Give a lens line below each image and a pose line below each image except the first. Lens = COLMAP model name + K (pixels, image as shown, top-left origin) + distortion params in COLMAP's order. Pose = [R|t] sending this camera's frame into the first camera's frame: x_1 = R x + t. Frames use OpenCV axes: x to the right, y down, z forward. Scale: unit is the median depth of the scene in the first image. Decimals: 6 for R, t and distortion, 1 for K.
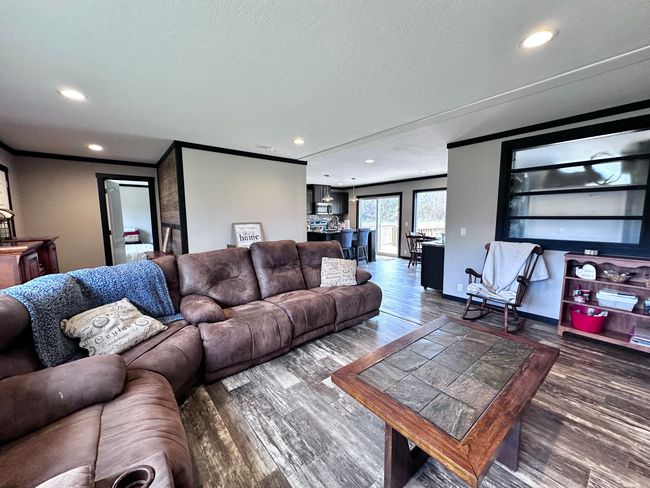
lens RADIAL K [[259.3, 0, 325.2], [0, 259.3, 244.9], [0, 0, 1]] dist [-0.001924, -0.000251]
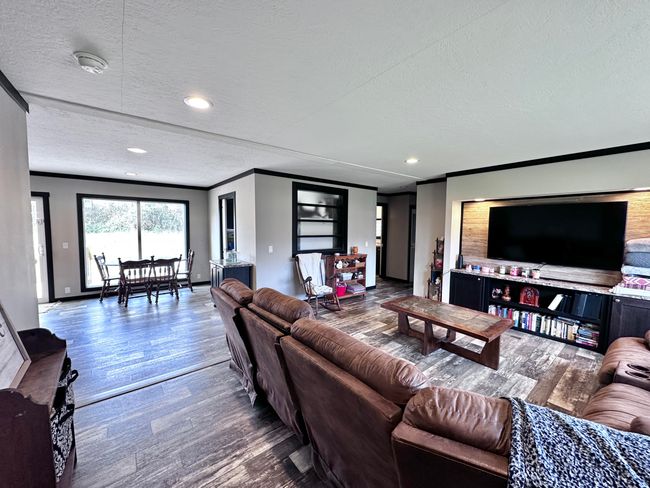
lens RADIAL K [[259.3, 0, 325.2], [0, 259.3, 244.9], [0, 0, 1]] dist [-0.001924, -0.000251]
pose [[0.016818, -0.048122, 0.998700, -0.718804], [0.100038, 0.993910, 0.046207, -0.113869], [-0.994842, 0.099130, 0.021529, 0.860264]]
